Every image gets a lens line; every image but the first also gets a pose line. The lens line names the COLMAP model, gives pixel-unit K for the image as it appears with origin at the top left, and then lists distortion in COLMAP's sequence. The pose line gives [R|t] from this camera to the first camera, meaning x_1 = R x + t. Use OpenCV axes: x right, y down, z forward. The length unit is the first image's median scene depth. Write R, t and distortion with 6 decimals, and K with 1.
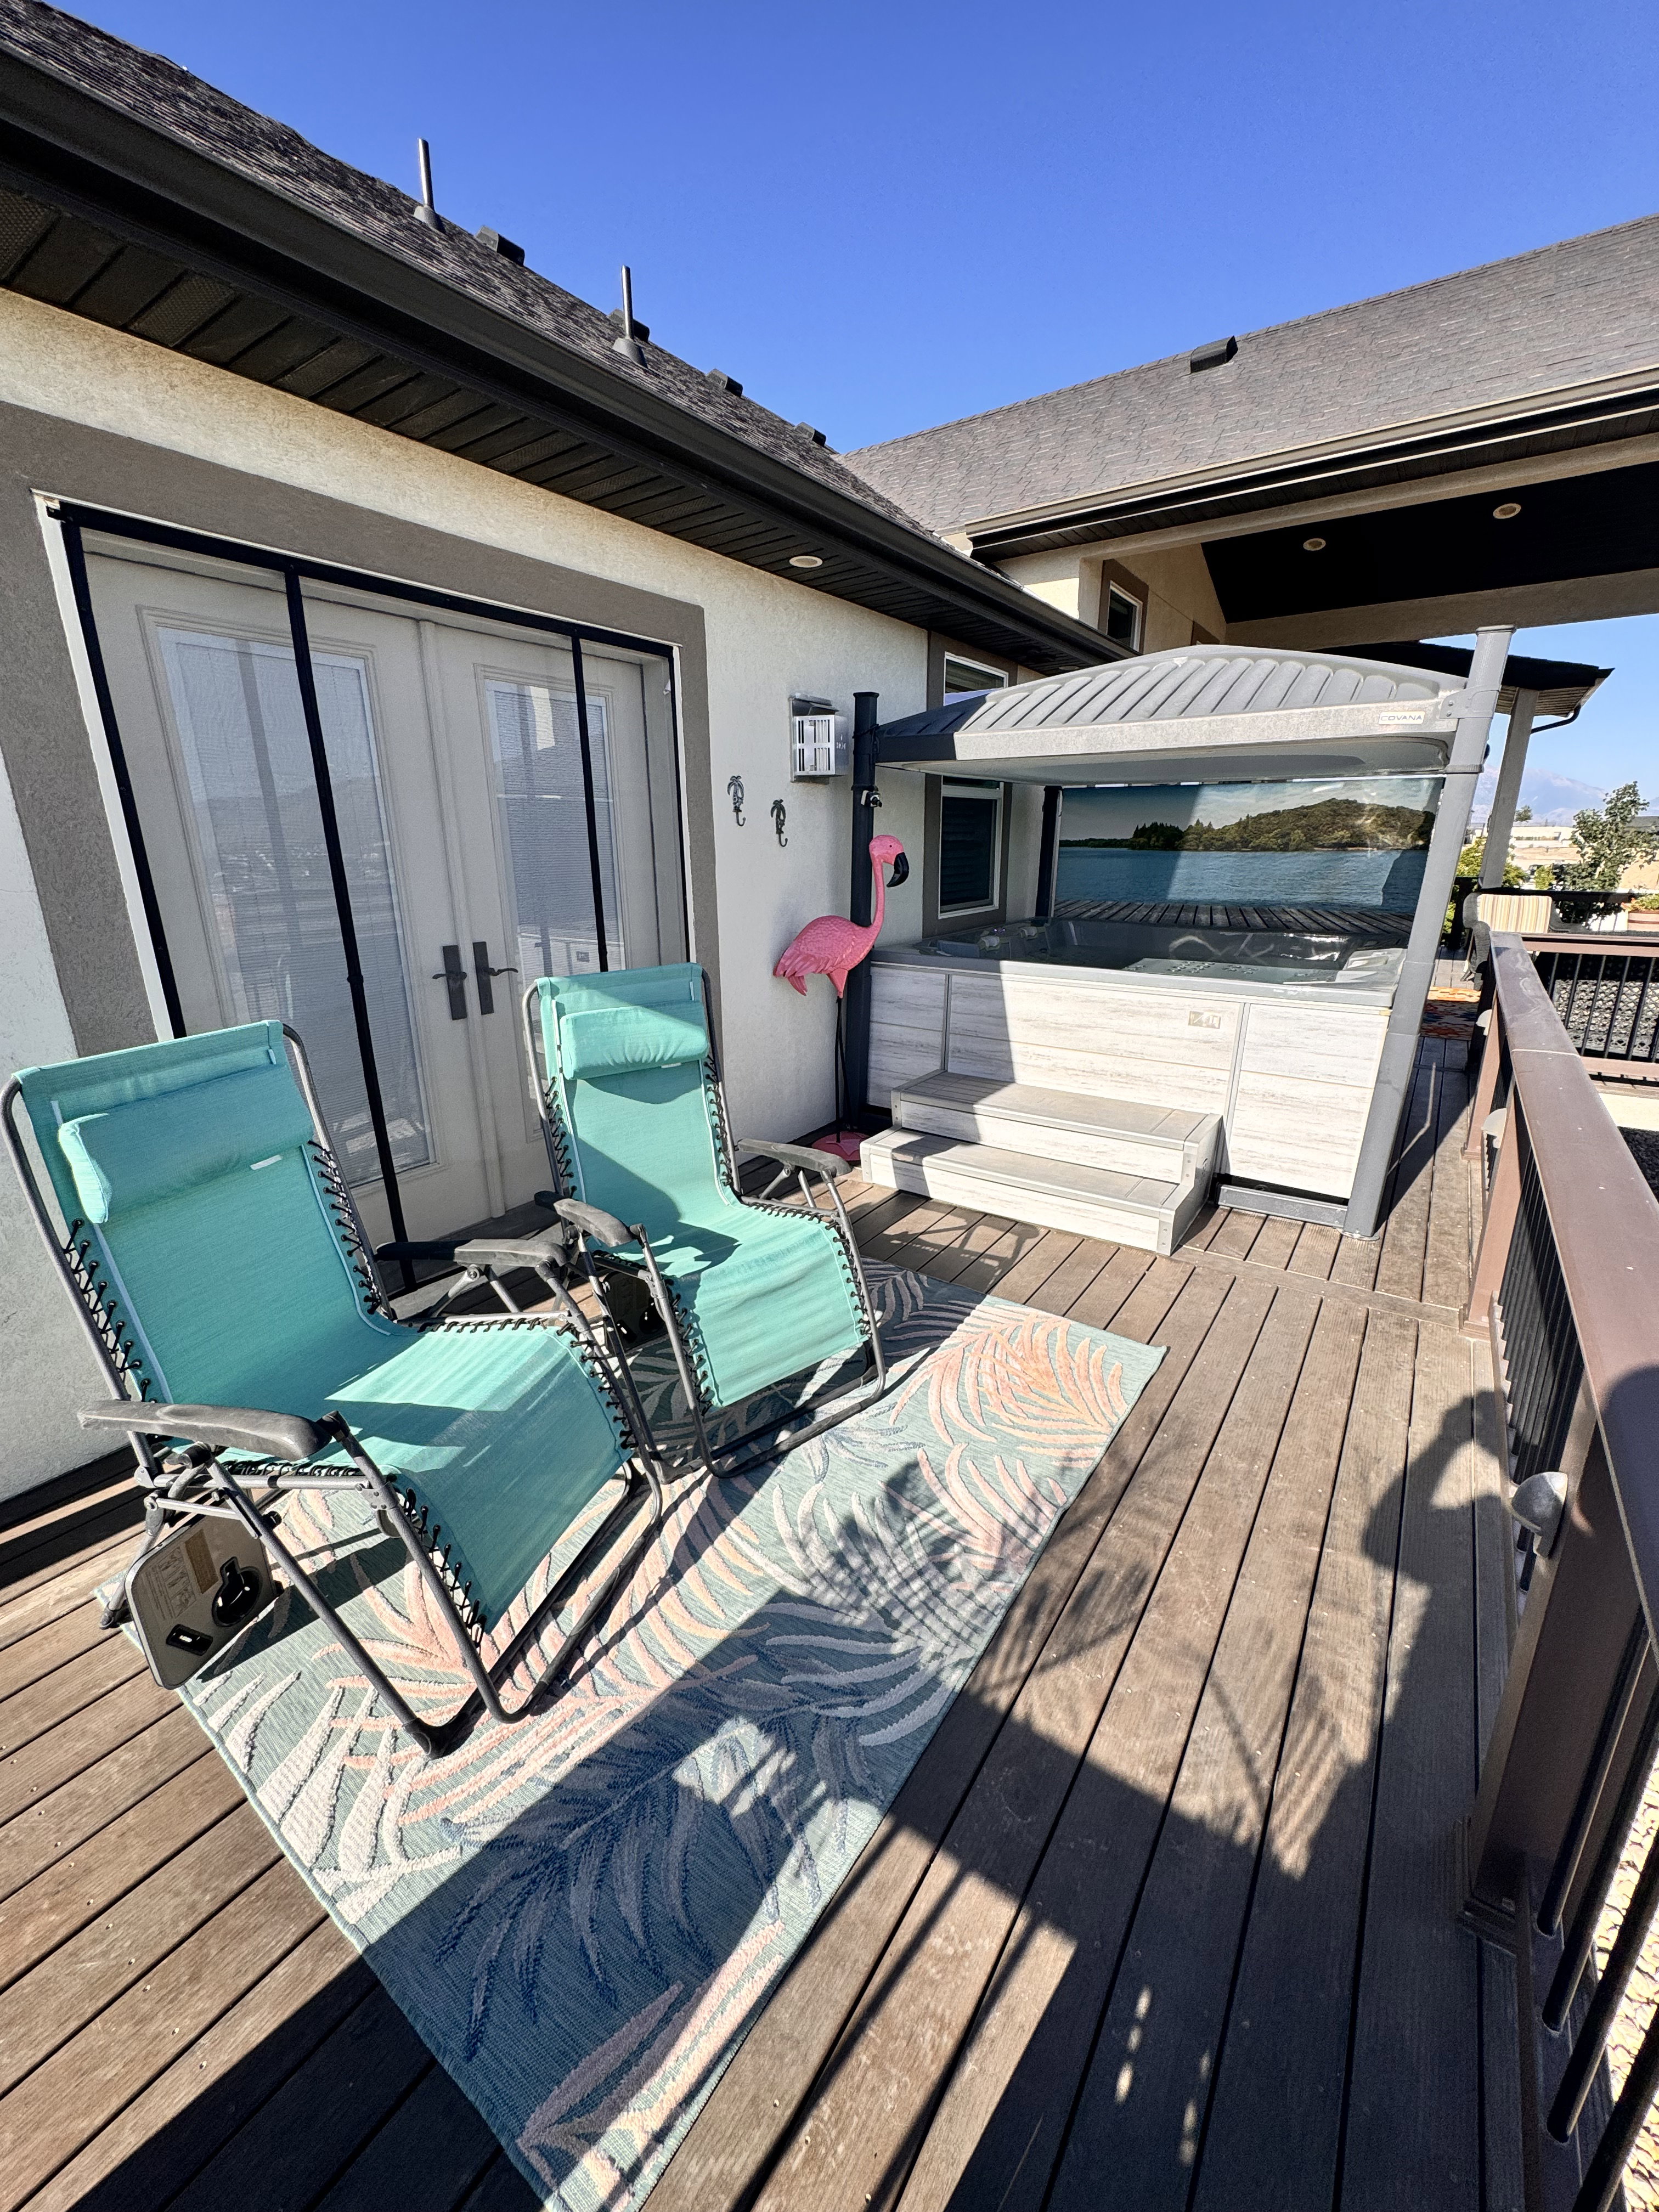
lens RADIAL K [[874.4, 0, 823.7], [0, 874.4, 1099.6], [0, 0, 1]] dist [-0.004541, -0.000176]
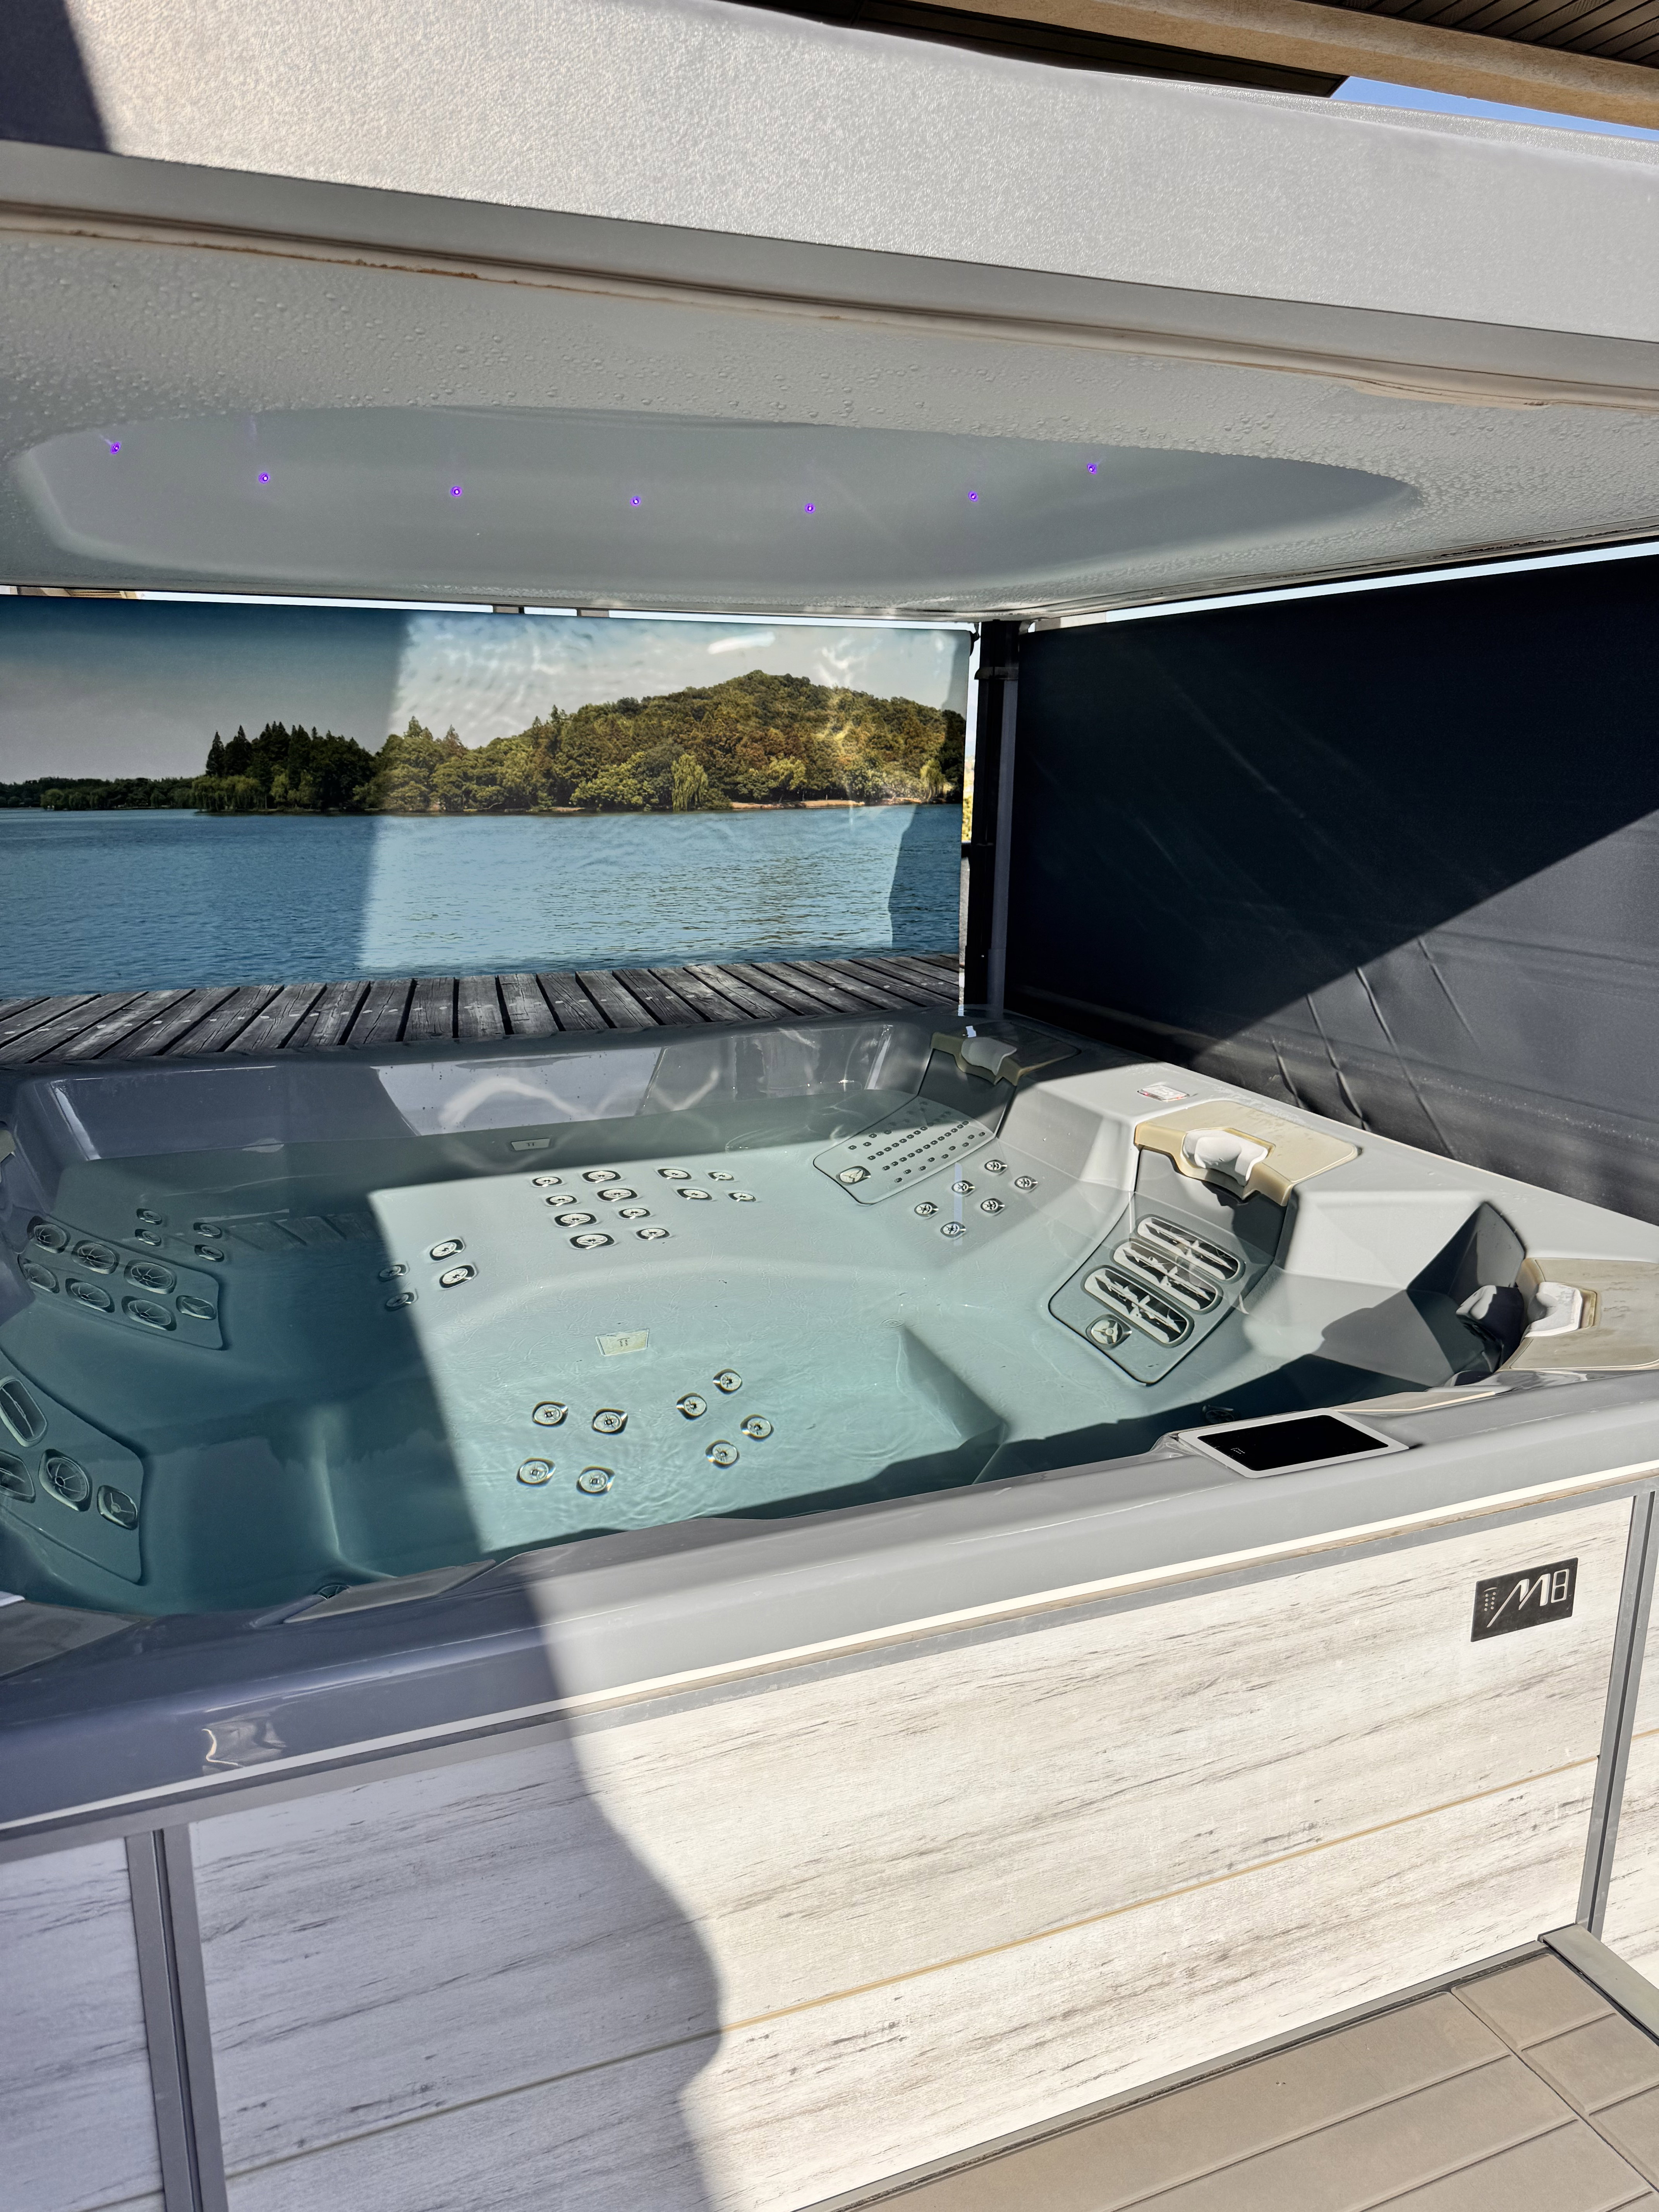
lens RADIAL K [[1564.6, 0, 822.8], [0, 1564.6, 1112.3], [0, 0, 1]] dist [0.004221, -0.001146]
pose [[0.543553, -0.185131, 0.818705, 0.016462], [0.233294, 0.970264, 0.064515, -0.189749], [-0.806303, 0.155932, 0.570579, 0.596185]]
